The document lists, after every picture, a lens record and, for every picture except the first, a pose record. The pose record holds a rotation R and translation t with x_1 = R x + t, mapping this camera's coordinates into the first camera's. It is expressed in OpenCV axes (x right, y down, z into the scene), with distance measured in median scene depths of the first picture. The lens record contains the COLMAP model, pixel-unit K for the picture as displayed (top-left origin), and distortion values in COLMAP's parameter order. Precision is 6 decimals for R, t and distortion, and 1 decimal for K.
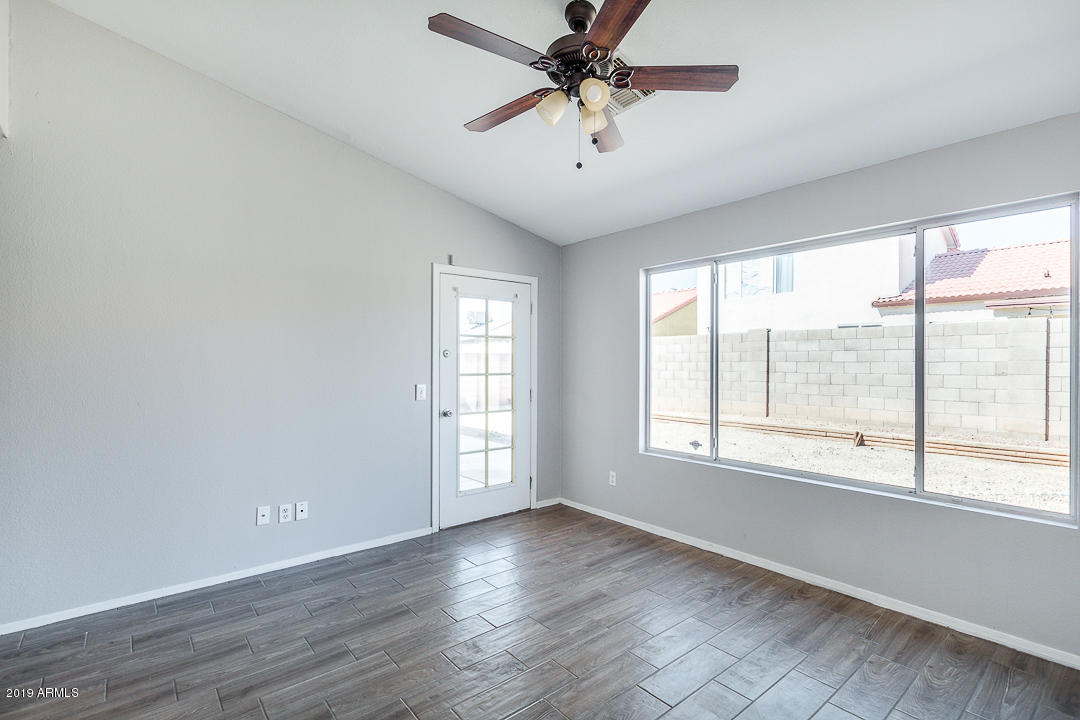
lens RADIAL K [[500.1, 0, 535.8], [0, 500.1, 361.2], [0, 0, 1]] dist [0.012721, -0.005015]
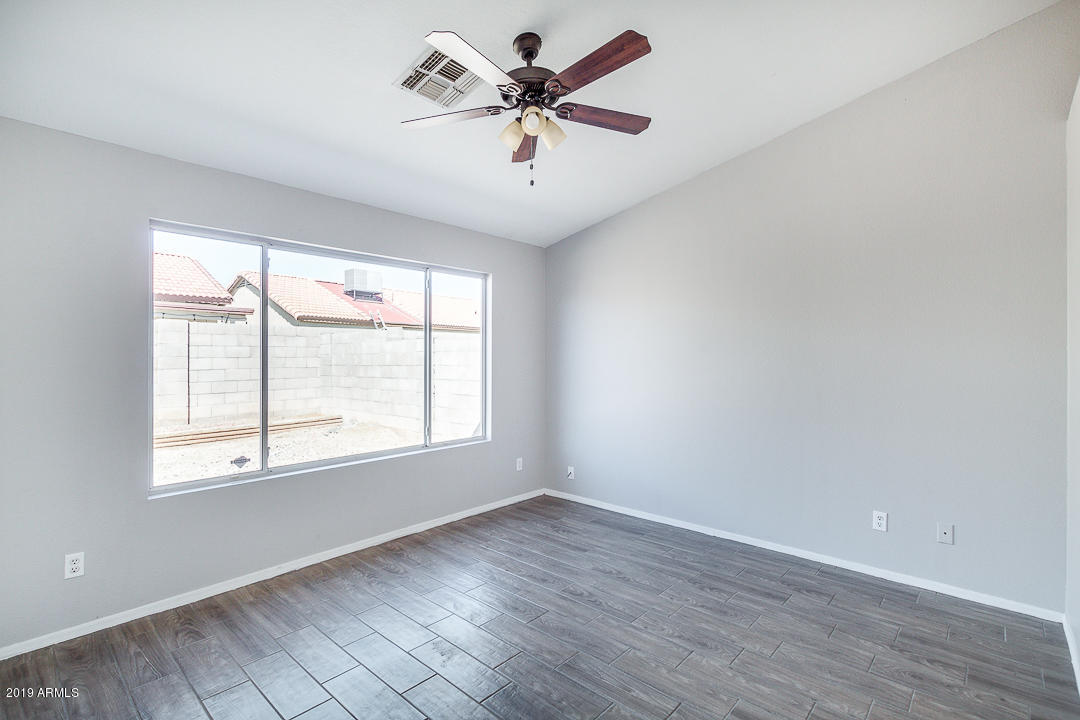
lens RADIAL K [[500.1, 0, 540.7], [0, 500.1, 361.0], [0, 0, 1]] dist [0.012721, -0.005015]
pose [[-0.133925, -0.008080, 0.990959, -0.625235], [0.002530, 0.999961, 0.008496, -0.002286], [-0.990988, 0.003645, -0.133899, 0.710472]]
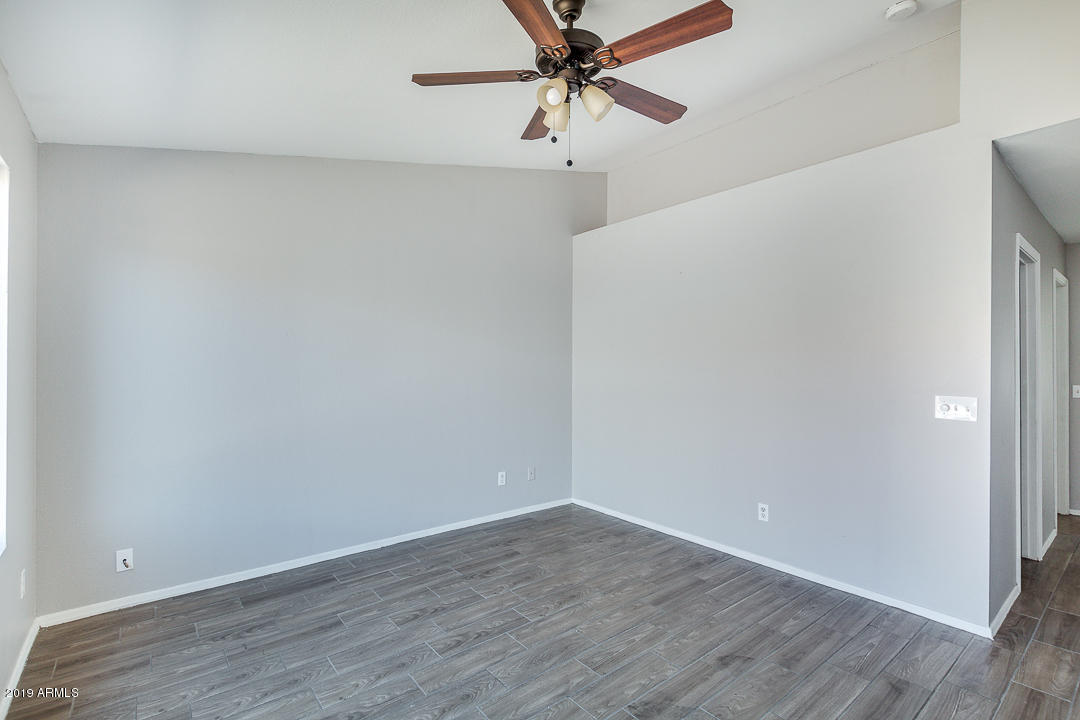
lens RADIAL K [[500.1, 0, 544.1], [0, 500.1, 360.6], [0, 0, 1]] dist [0.012721, -0.005015]
pose [[-0.999971, -0.006762, 0.003546, 0.088104], [-0.006782, 0.999962, -0.005488, 0.007710], [-0.003509, -0.005512, -0.999979, 1.242925]]
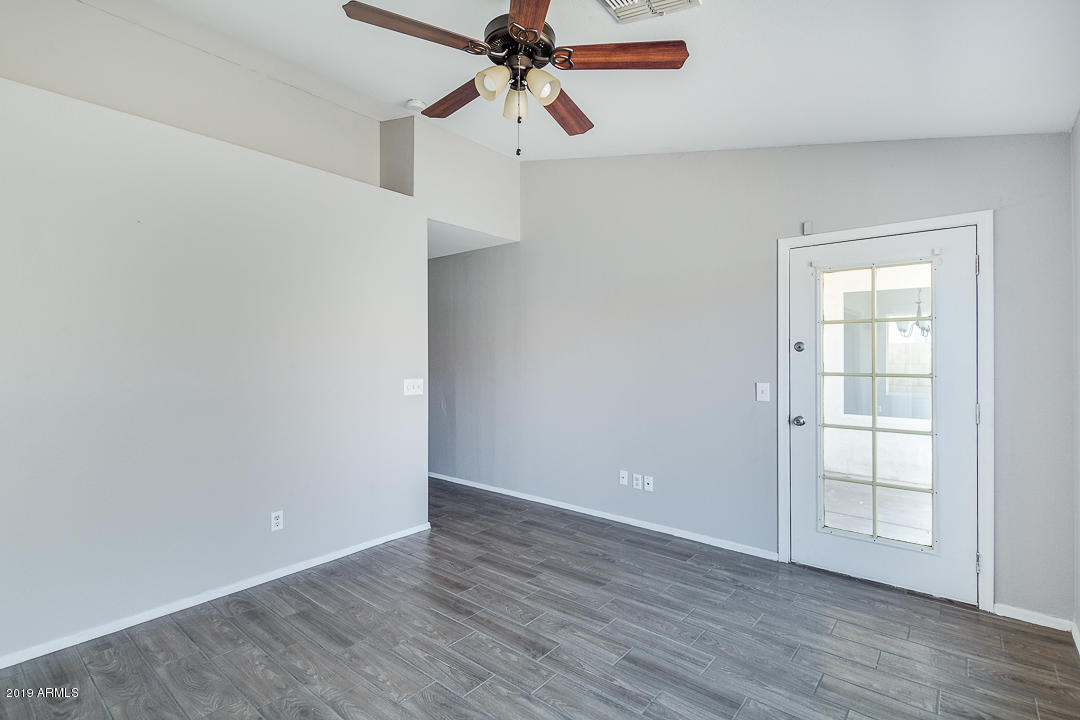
lens RADIAL K [[500.1, 0, 553.3], [0, 500.1, 357.1], [0, 0, 1]] dist [0.012721, -0.005015]
pose [[0.207402, -0.004505, -0.978245, 0.647284], [-0.002156, 0.999985, -0.005062, 0.007660], [0.978253, 0.003159, 0.207389, 0.546364]]
